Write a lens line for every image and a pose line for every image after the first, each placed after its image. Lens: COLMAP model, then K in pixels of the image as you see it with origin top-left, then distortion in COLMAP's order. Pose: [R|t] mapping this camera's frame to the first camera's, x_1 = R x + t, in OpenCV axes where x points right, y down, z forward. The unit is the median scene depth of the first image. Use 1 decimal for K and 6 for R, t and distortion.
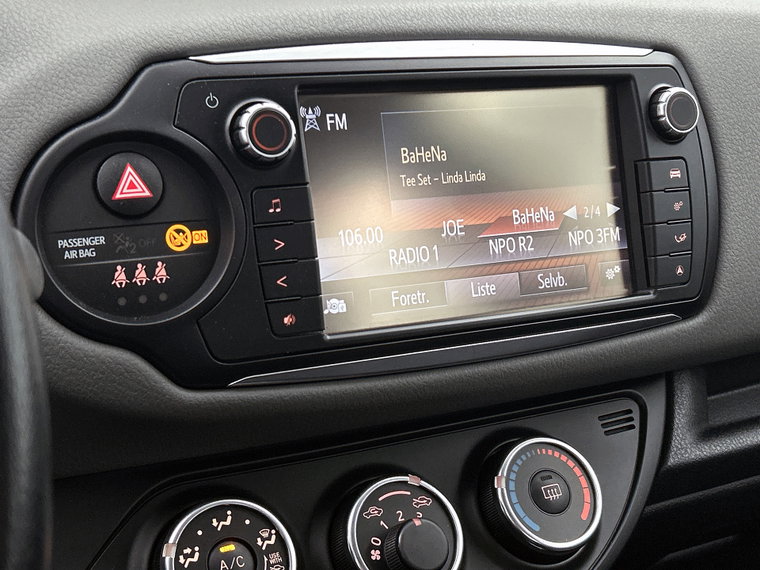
lens RADIAL K [[1182.8, 0, 380.8], [0, 1182.8, 287.1], [0, 0, 1]] dist [0.131808, 0.000000]
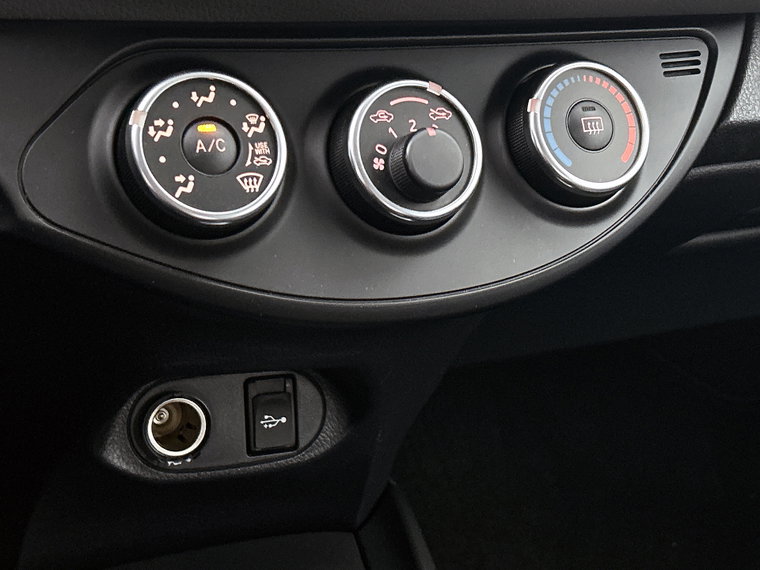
lens RADIAL K [[1182.8, 0, 380.8], [0, 1182.8, 286.6], [0, 0, 1]] dist [0.131808, 0.000000]
pose [[0.992286, 0.123671, -0.008624, 0.015283], [-0.118114, 0.964244, 0.237238, 0.106338], [0.037655, -0.234389, 0.971413, 0.145390]]
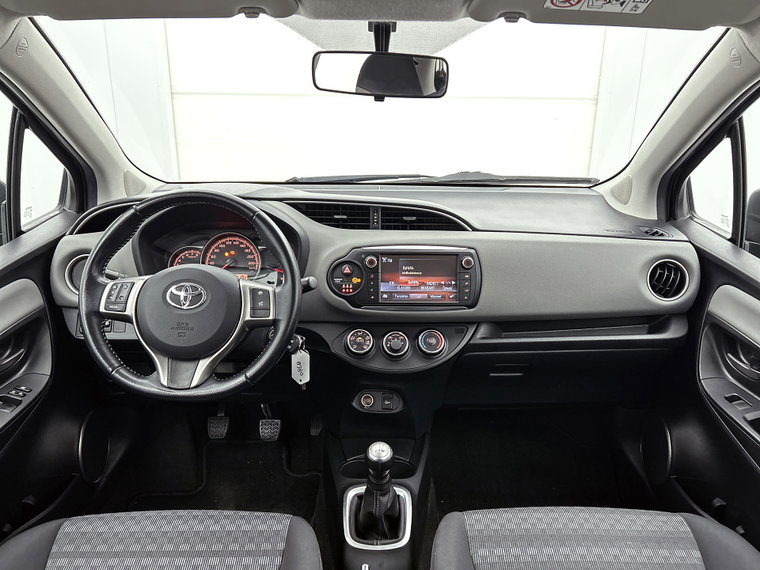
lens RADIAL K [[574.5, 0, 372.6], [0, 574.5, 290.3], [0, 0, 1]] dist [0.011357, -0.020621]
pose [[0.873904, 0.094840, -0.476756, 1.083684], [-0.109068, 0.994032, -0.002185, 0.002417], [0.473704, 0.053908, 0.879033, -1.205507]]
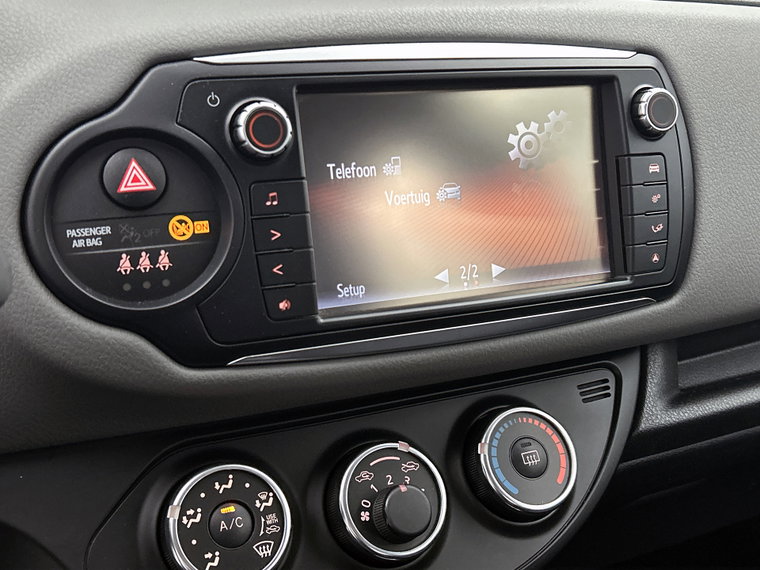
lens RADIAL K [[914.2, 0, 370.8], [0, 914.2, 276.2], [0, 0, 1]] dist [0.075467, 0.000000]
pose [[0.998055, 0.019745, -0.059123, 0.046499], [-0.016831, 0.998638, 0.049382, -0.038086], [0.060017, -0.048290, 0.997029, 0.164226]]
